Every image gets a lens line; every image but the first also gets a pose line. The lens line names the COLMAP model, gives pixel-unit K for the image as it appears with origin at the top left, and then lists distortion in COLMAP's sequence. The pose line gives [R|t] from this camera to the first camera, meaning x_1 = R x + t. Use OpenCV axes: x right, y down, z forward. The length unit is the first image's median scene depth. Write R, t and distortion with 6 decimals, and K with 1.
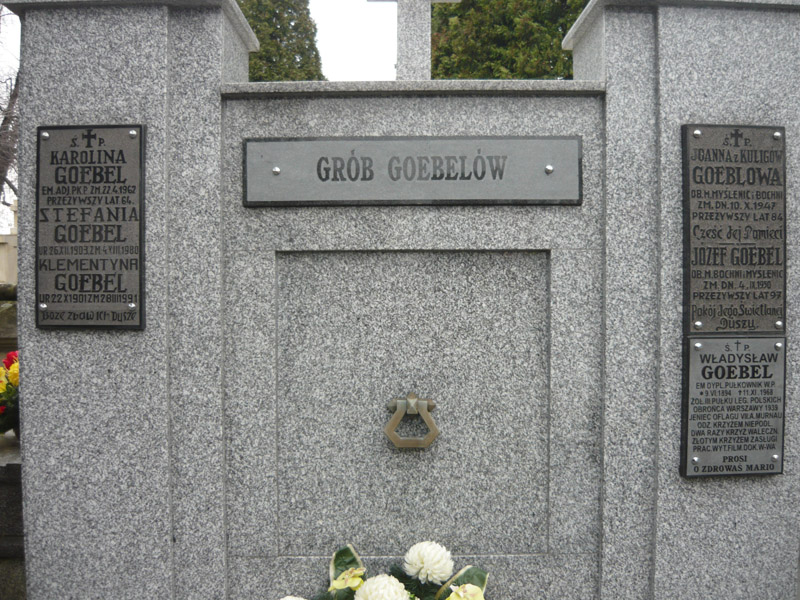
lens RADIAL K [[781.0, 0, 393.9], [0, 781.0, 296.1], [0, 0, 1]] dist [-0.145959, 0.000000]
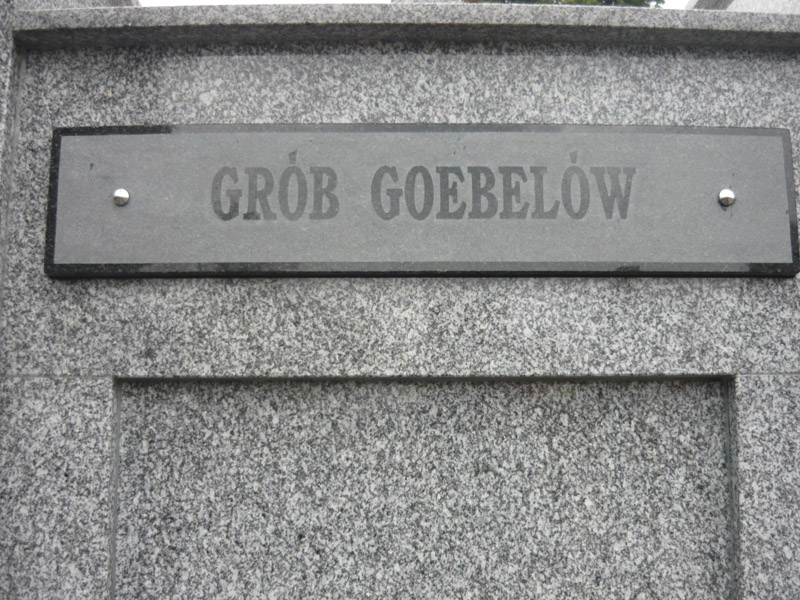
lens RADIAL K [[816.9, 0, 408.4], [0, 816.9, 301.7], [0, 0, 1]] dist [-0.107918, 0.000000]
pose [[0.999518, 0.004783, 0.030679, -0.000344], [0.000654, 0.984599, -0.174826, -0.021239], [-0.031043, 0.174761, 0.984121, 0.550717]]
